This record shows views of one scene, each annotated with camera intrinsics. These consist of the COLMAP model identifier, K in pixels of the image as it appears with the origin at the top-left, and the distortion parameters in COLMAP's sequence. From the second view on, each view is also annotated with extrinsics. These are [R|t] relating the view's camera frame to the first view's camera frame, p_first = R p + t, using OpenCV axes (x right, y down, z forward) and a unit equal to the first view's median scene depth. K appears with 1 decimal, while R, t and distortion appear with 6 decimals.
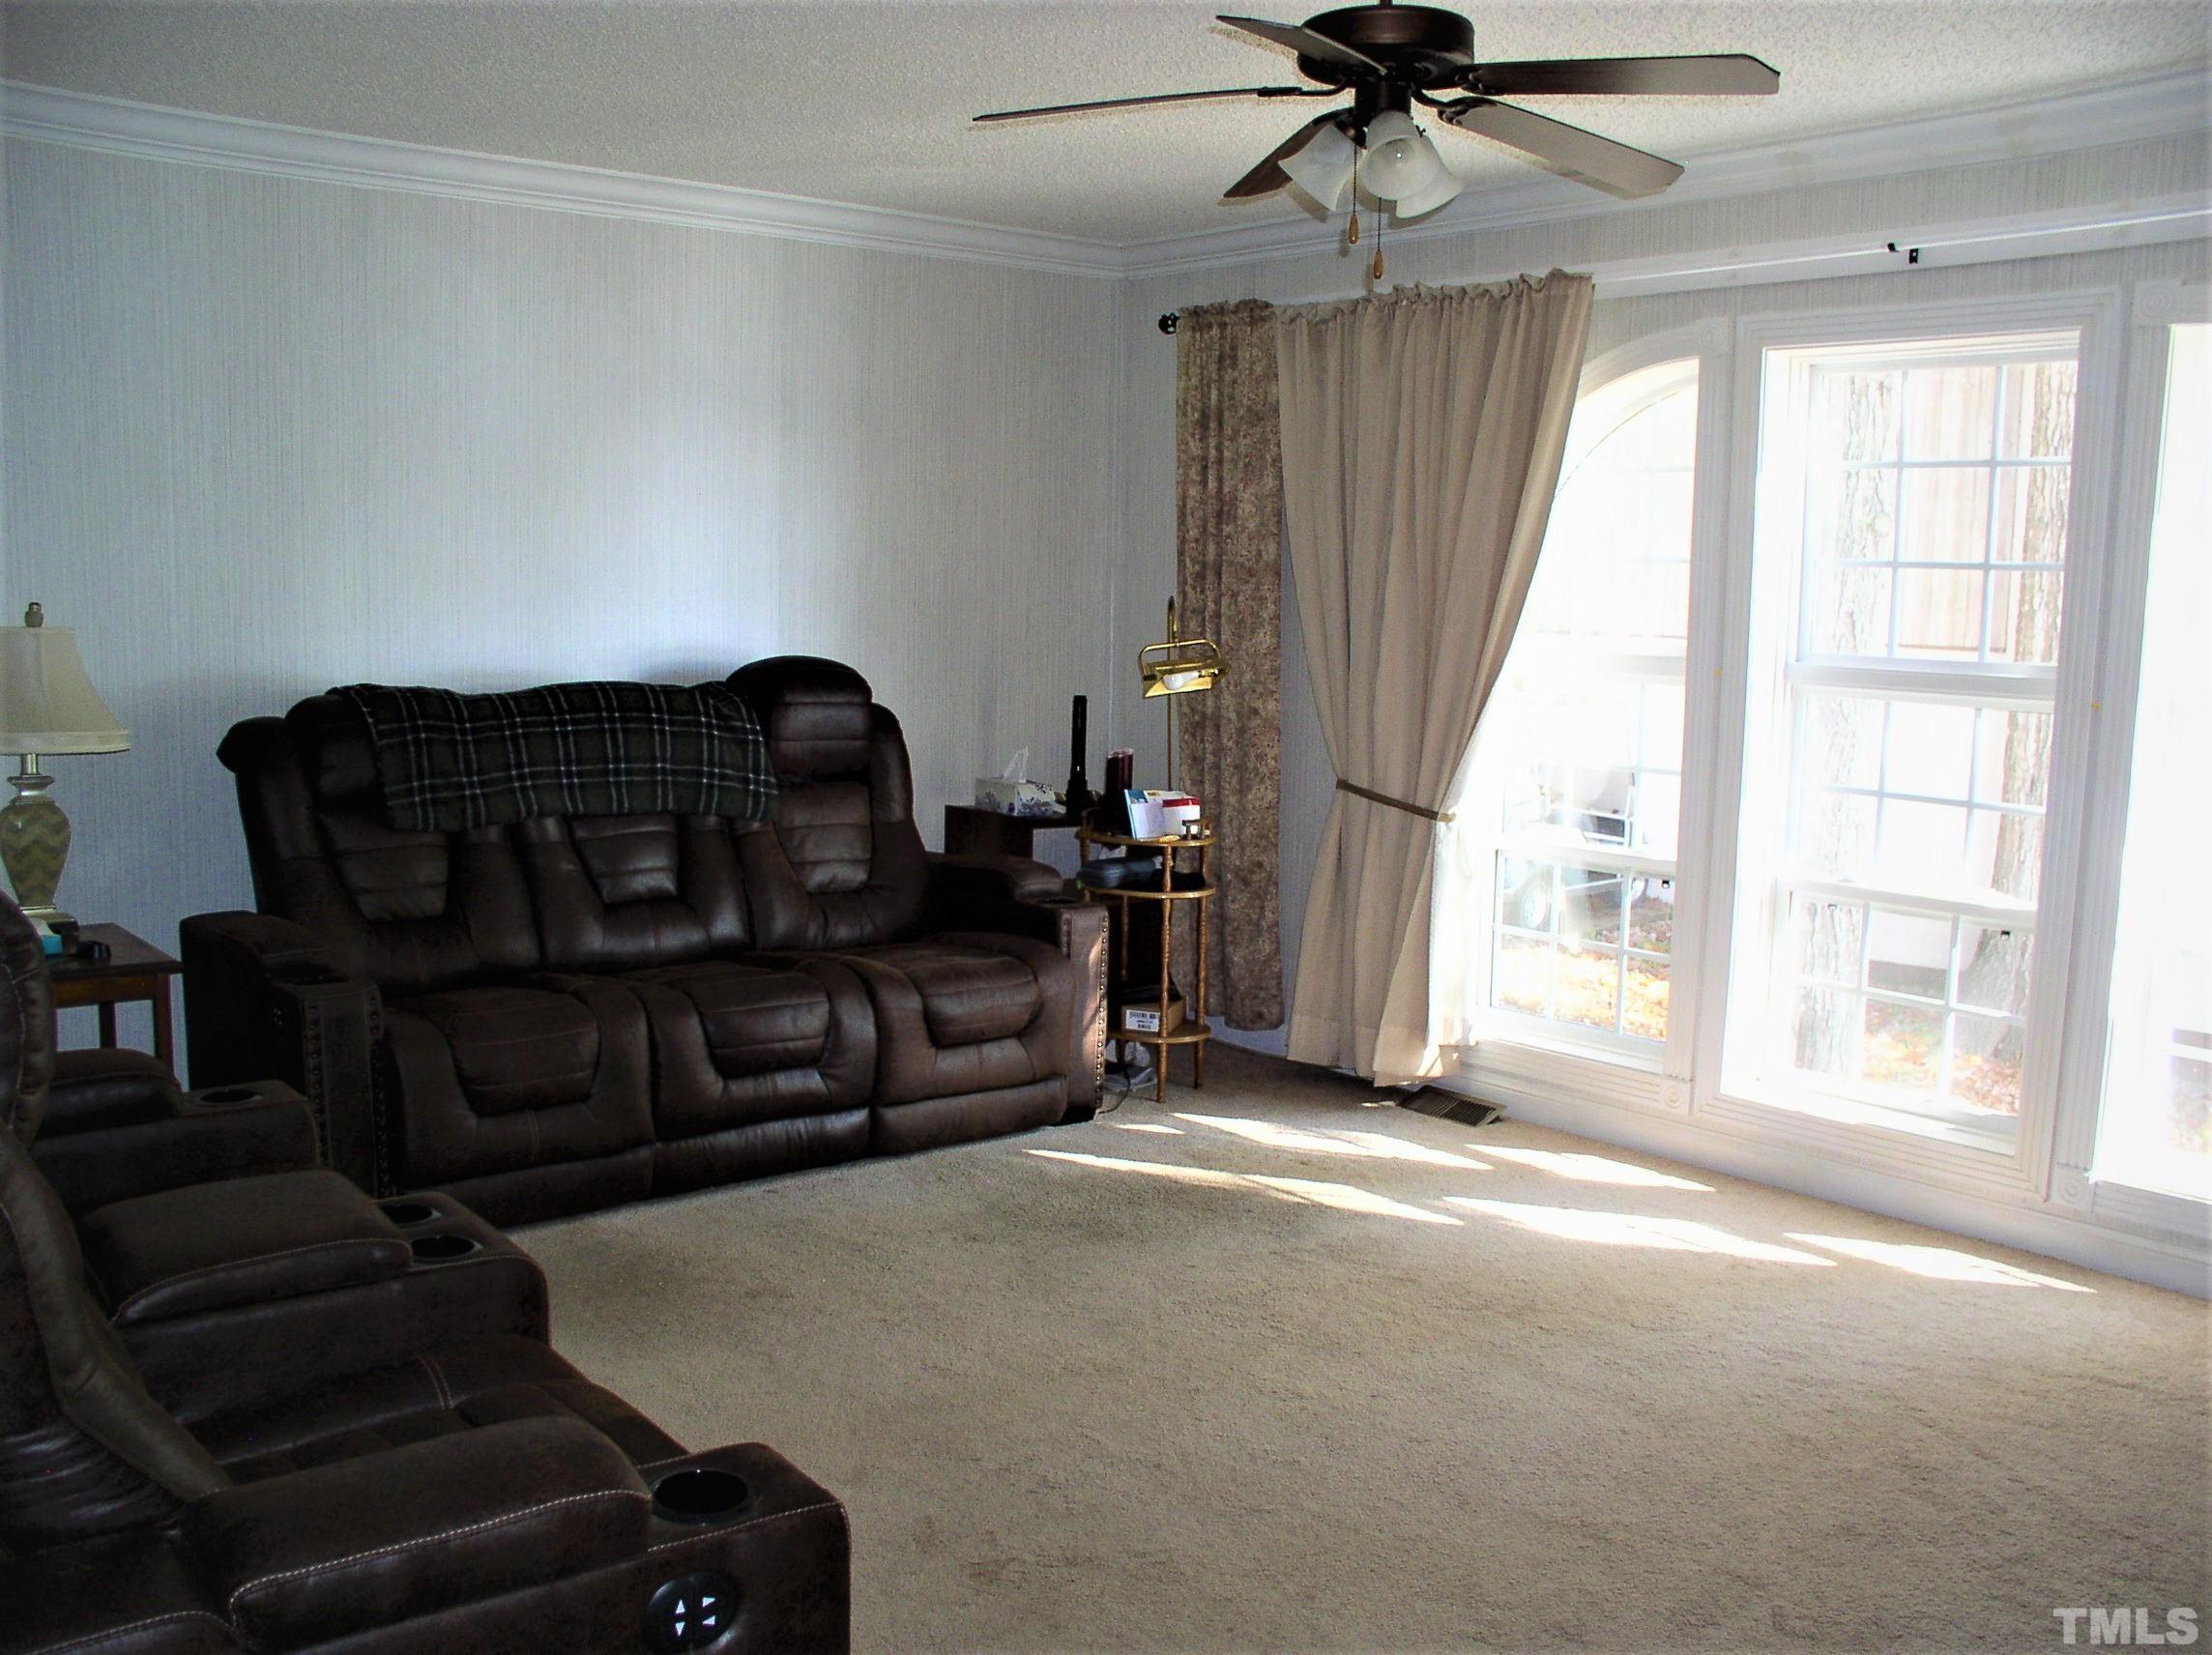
lens RADIAL K [[2111.9, 0, 1104.4], [0, 2111.9, 824.0], [0, 0, 1]] dist [-0.055506, 0.000000]
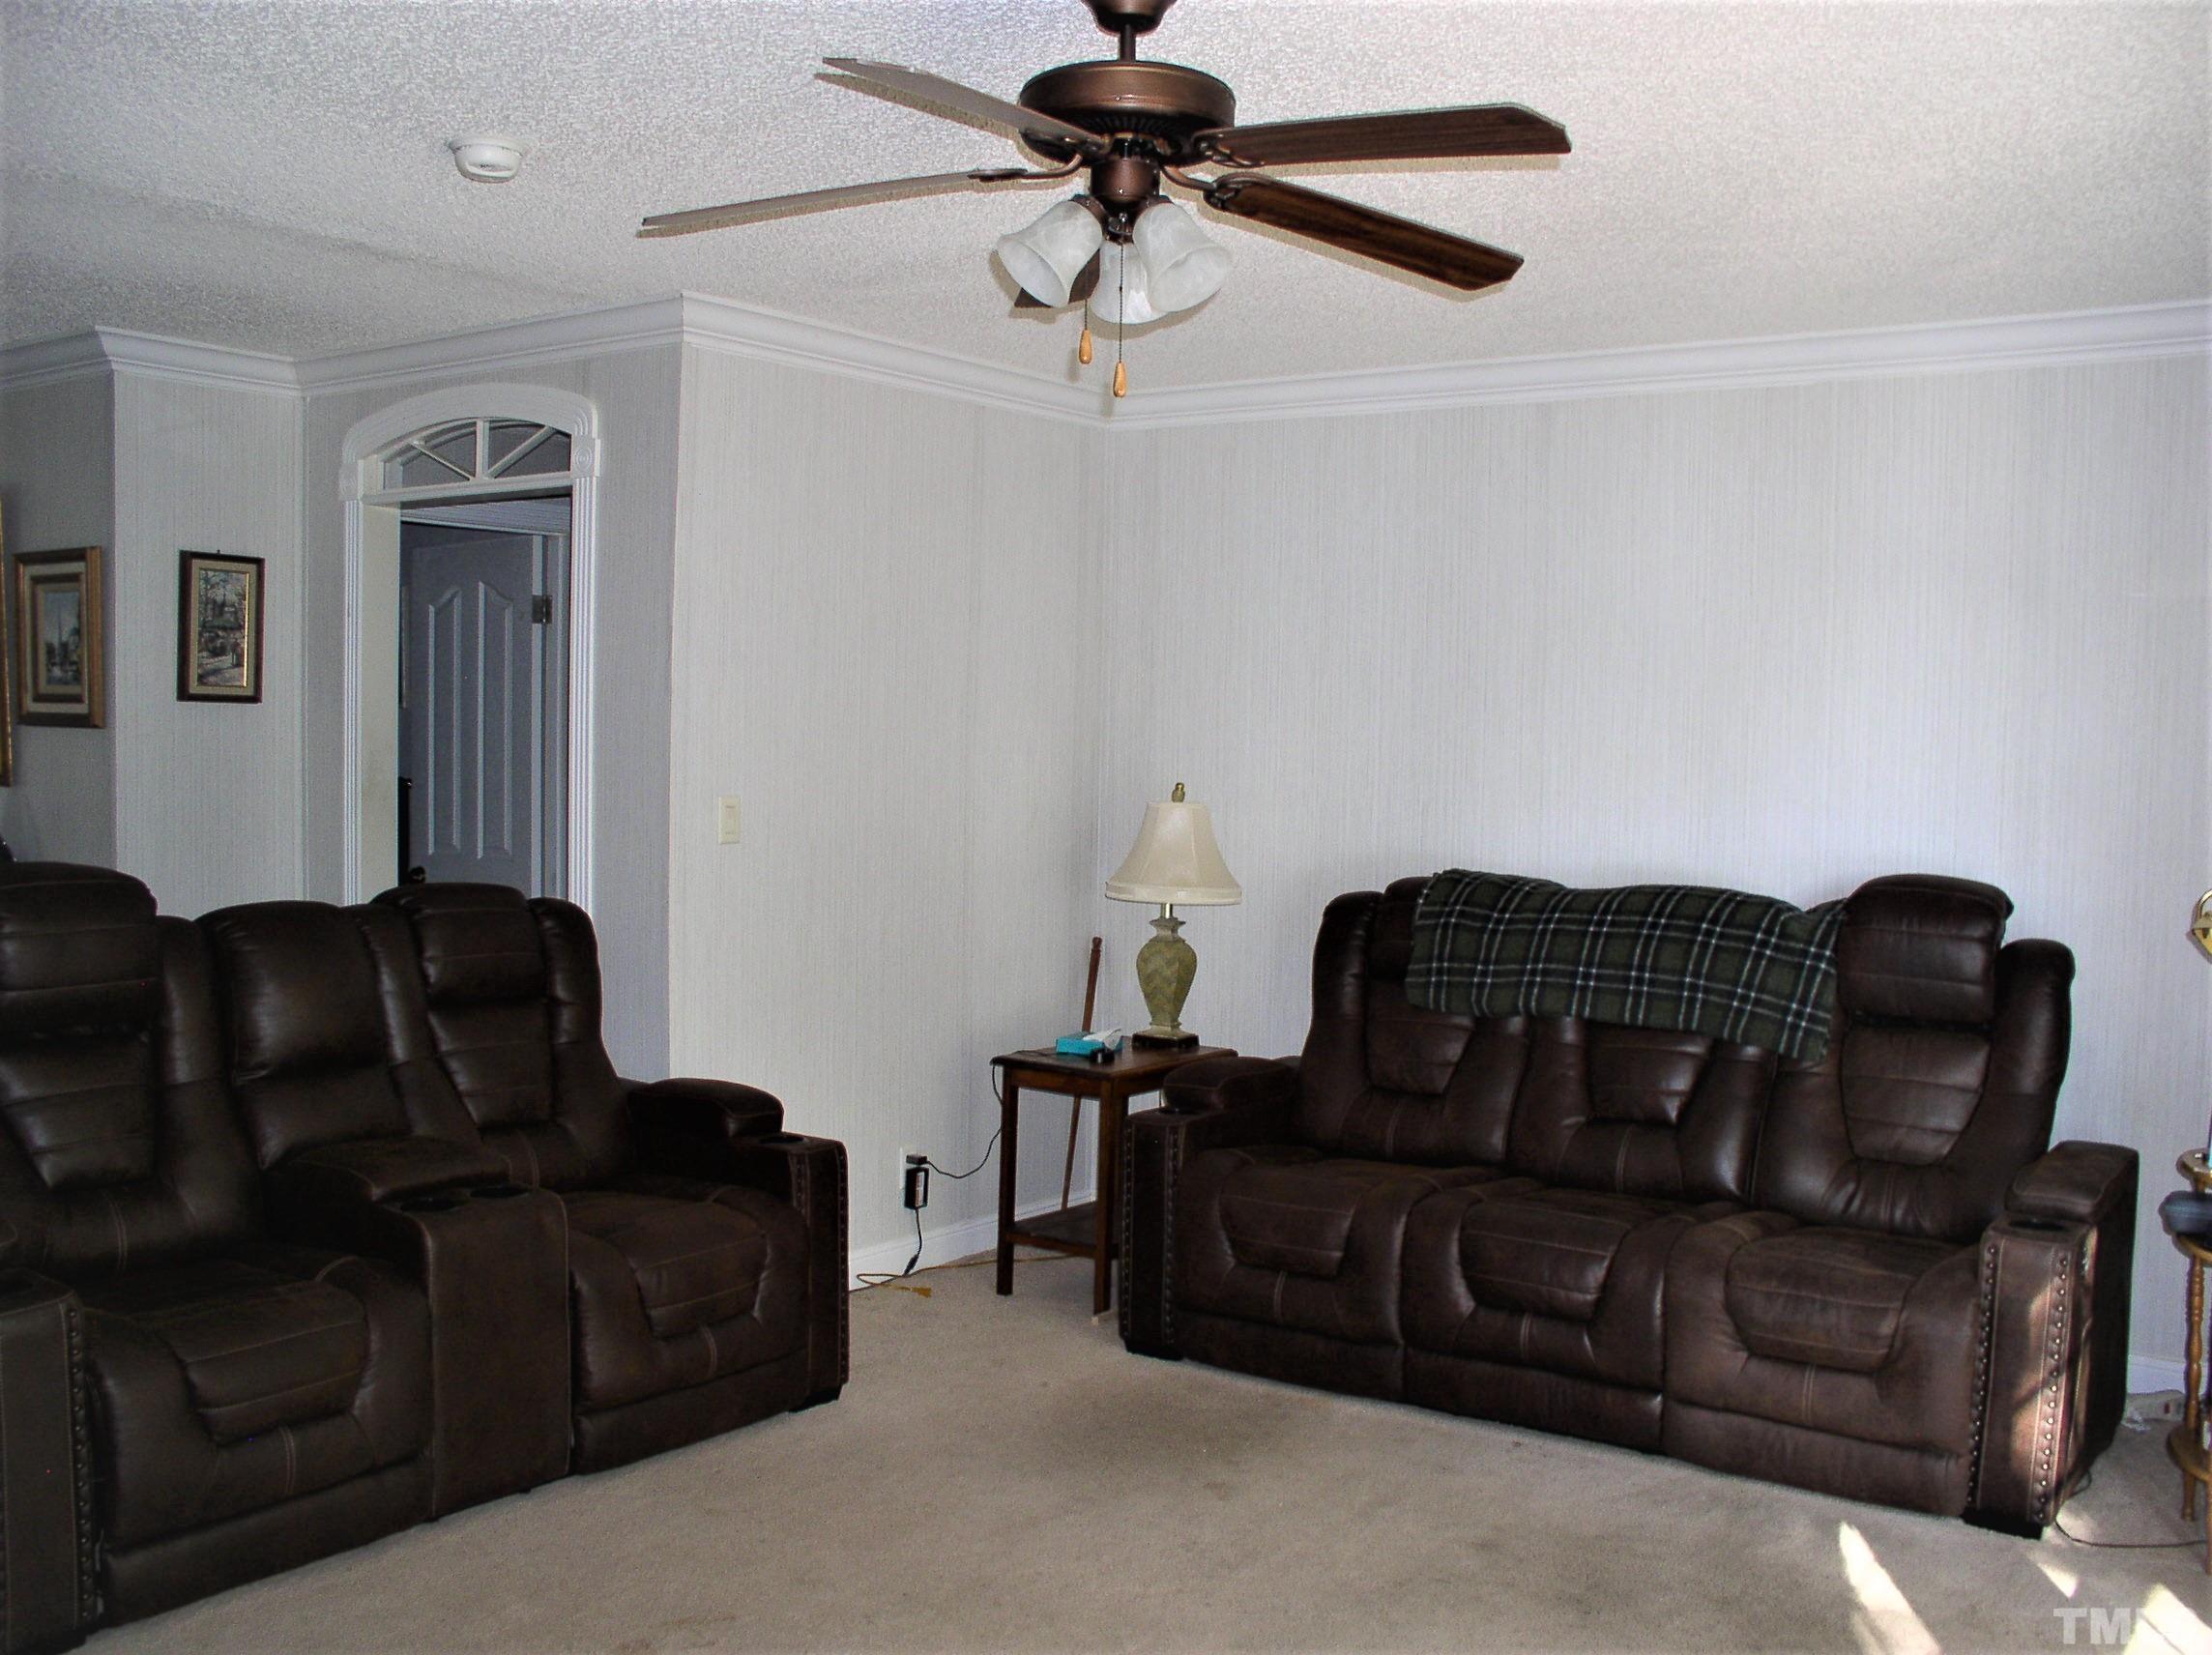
lens RADIAL K [[2111.9, 0, 1106.7], [0, 2111.9, 830.5], [0, 0, 1]] dist [-0.055506, 0.000000]
pose [[0.266927, 0.031467, -0.963203, 0.623204], [-0.122617, 0.992453, -0.001558, -0.062092], [0.955884, 0.118521, 0.268771, 0.525035]]
